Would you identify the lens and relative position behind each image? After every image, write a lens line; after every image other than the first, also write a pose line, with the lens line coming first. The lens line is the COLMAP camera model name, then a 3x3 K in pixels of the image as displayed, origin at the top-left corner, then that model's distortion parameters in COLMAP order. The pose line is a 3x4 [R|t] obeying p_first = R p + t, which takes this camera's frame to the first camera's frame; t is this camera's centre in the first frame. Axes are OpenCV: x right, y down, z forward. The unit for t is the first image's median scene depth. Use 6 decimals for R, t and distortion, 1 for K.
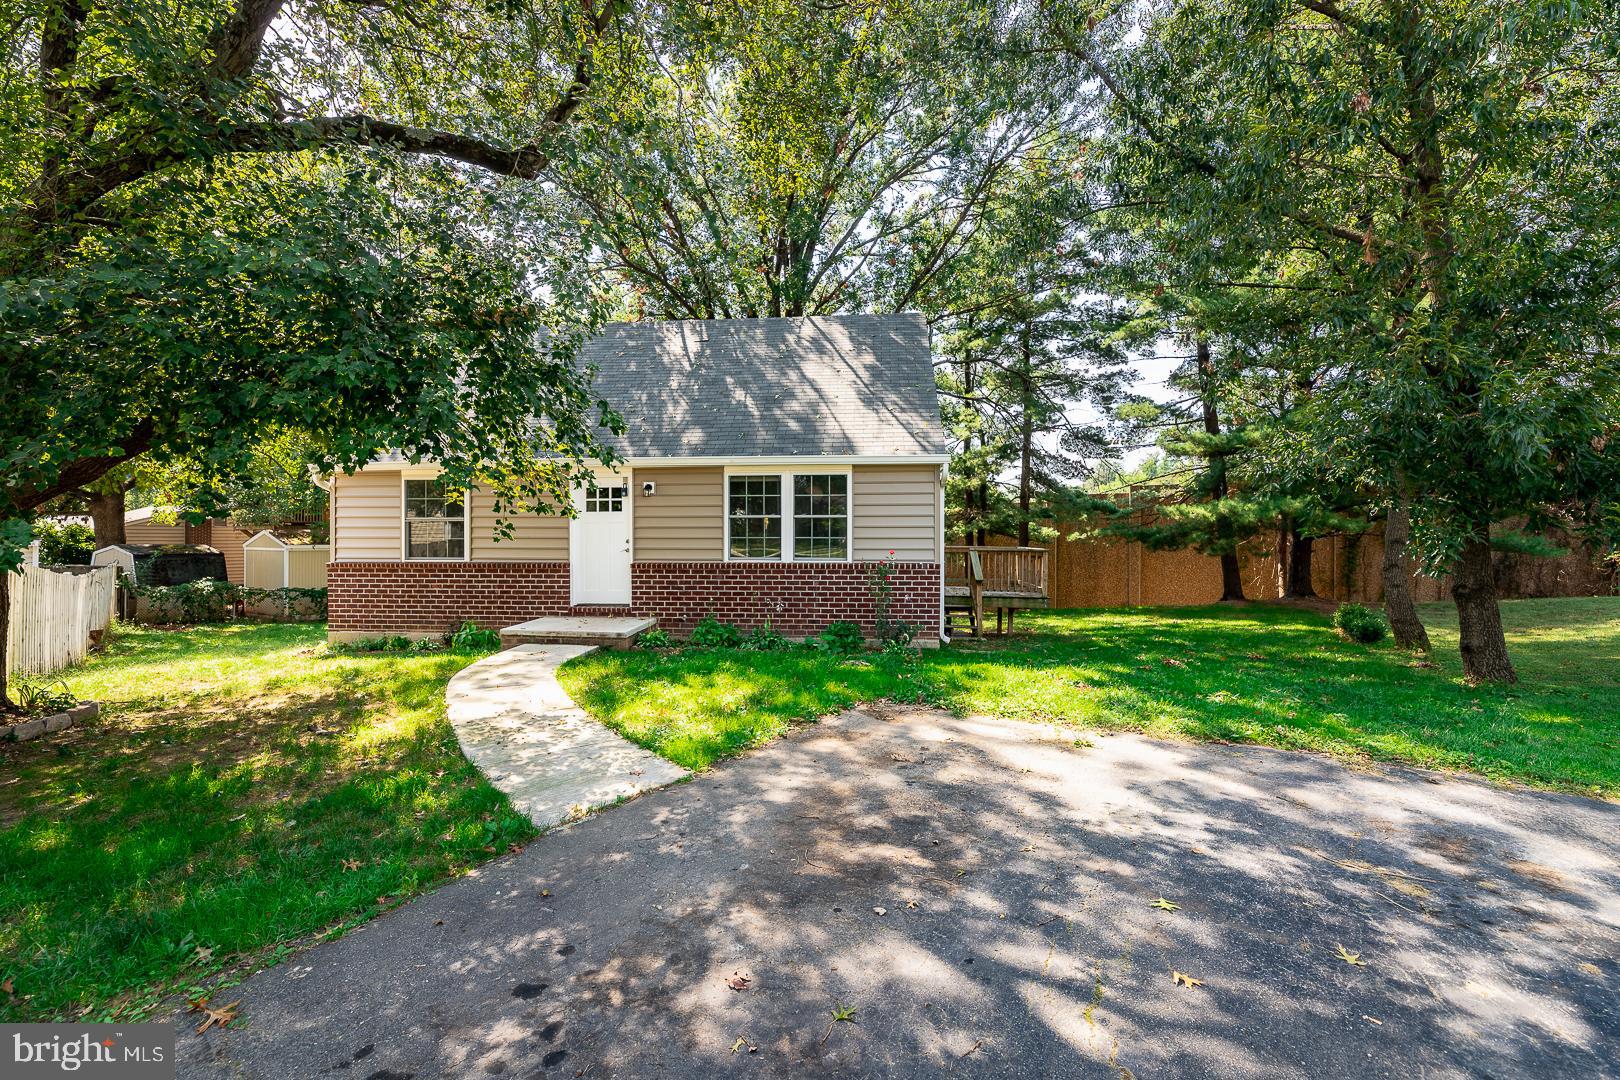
lens RADIAL K [[653.2, 0, 810.0], [0, 653.2, 540.0], [0, 0, 1]] dist [0.003554, 0.000166]
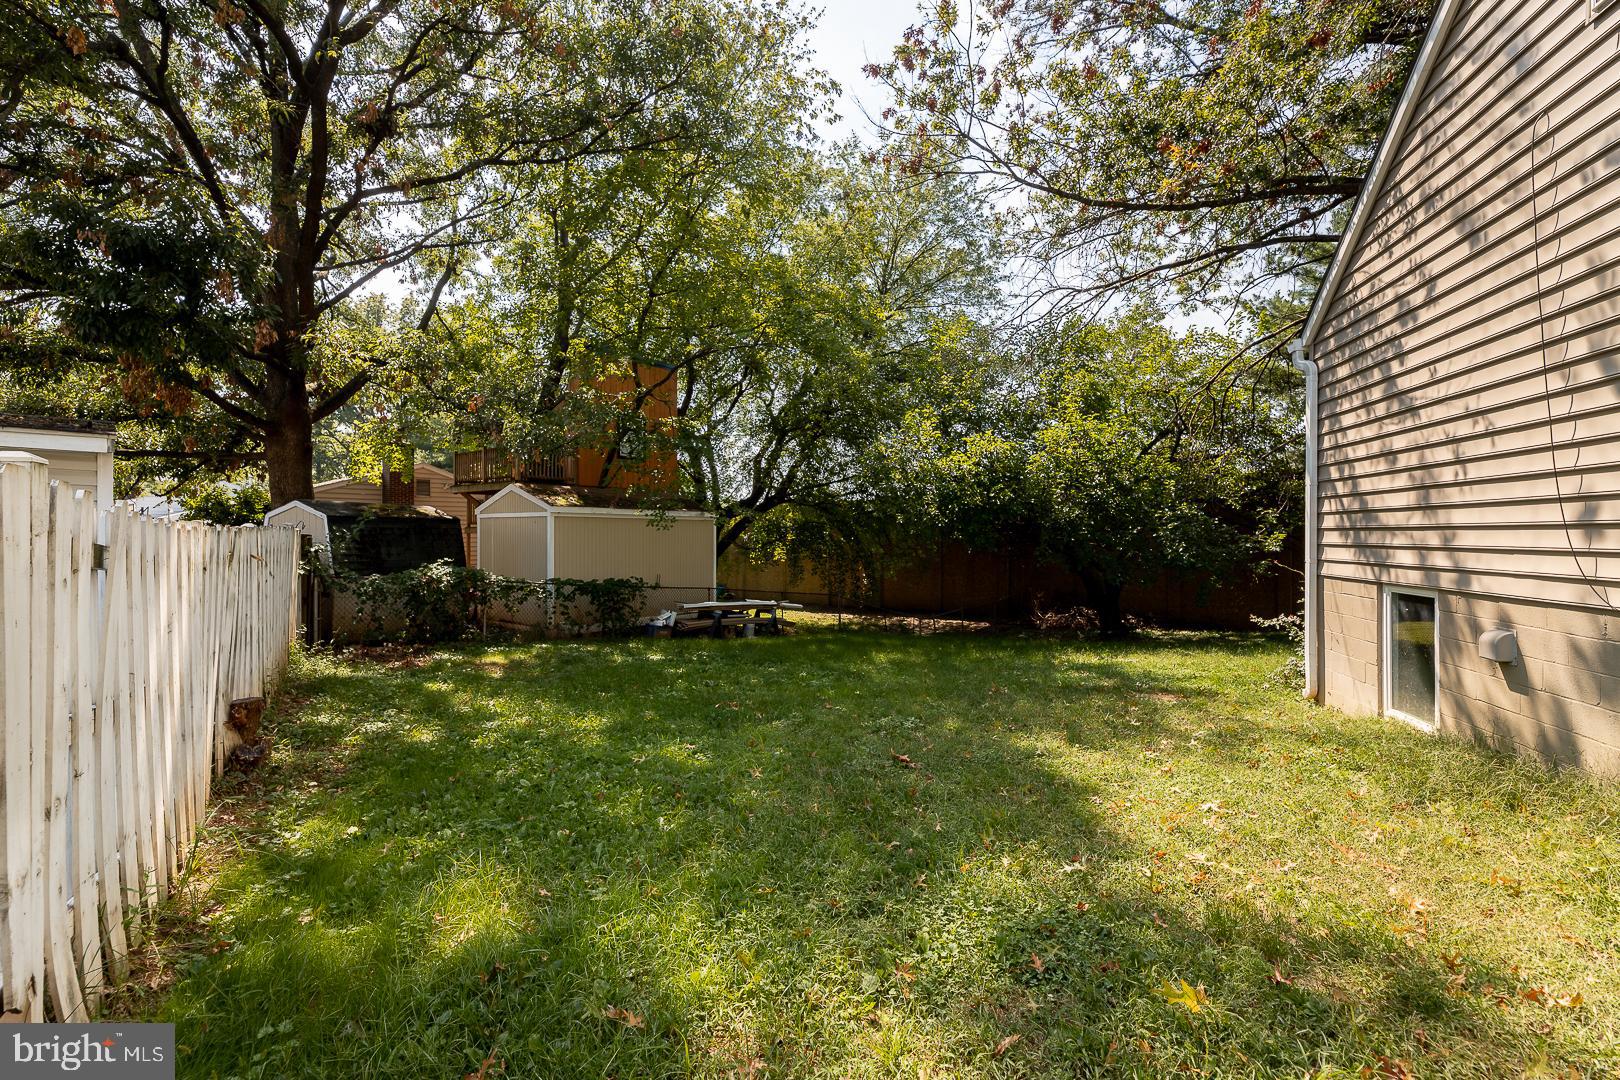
lens RADIAL K [[653.2, 0, 810.0], [0, 653.2, 540.0], [0, 0, 1]] dist [0.003554, 0.000166]
pose [[0.988245, -0.000444, -0.152877, -0.510665], [0.001184, 0.999988, 0.004750, 0.037839], [0.152873, -0.004875, 0.988234, 0.484299]]
